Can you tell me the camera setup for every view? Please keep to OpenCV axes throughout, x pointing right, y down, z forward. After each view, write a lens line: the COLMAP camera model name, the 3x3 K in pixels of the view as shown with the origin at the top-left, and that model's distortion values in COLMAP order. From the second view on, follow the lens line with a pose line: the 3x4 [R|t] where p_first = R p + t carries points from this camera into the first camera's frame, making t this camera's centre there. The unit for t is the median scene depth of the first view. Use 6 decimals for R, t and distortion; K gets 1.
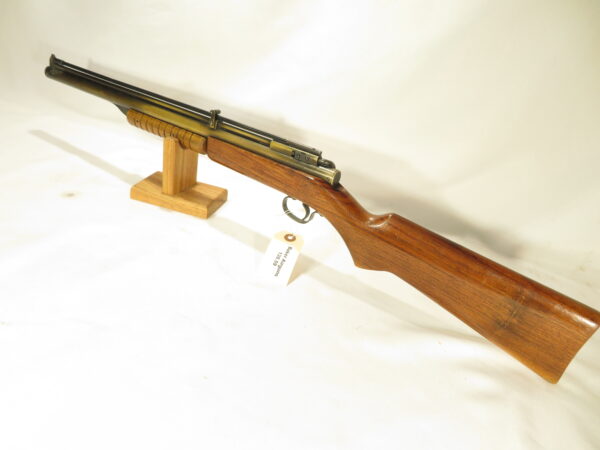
lens RADIAL K [[426.7, 0, 300.9], [0, 426.7, 222.9], [0, 0, 1]] dist [-0.017642, 0.000609]
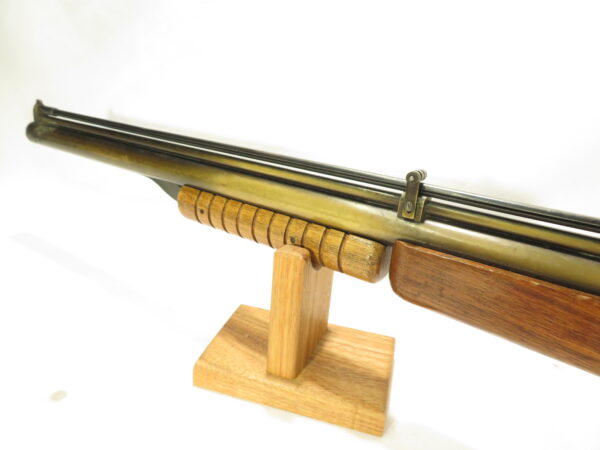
lens RADIAL K [[426.7, 0, 298.6], [0, 426.7, 227.4], [0, 0, 1]] dist [-0.017642, 0.000609]
pose [[0.994532, -0.079192, -0.068080, -0.279086], [0.070197, 0.989587, -0.125660, -0.174469], [0.077322, 0.120194, 0.989735, 0.620217]]
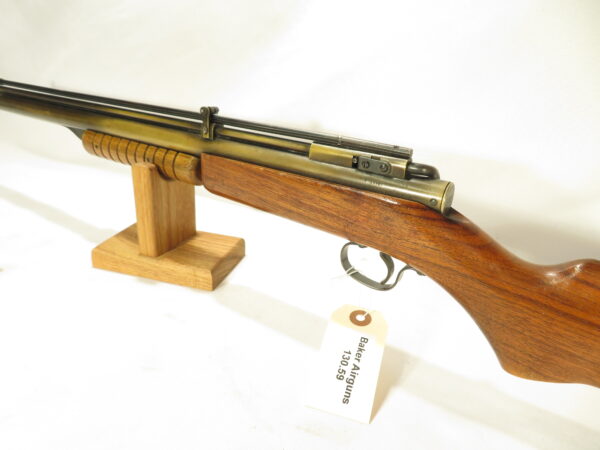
lens RADIAL K [[426.7, 0, 299.4], [0, 426.7, 226.5], [0, 0, 1]] dist [-0.017642, 0.000609]
pose [[0.993204, -0.095192, -0.066968, -0.053478], [0.089102, 0.992065, -0.088701, -0.038414], [0.074880, 0.082131, 0.993805, 0.436206]]
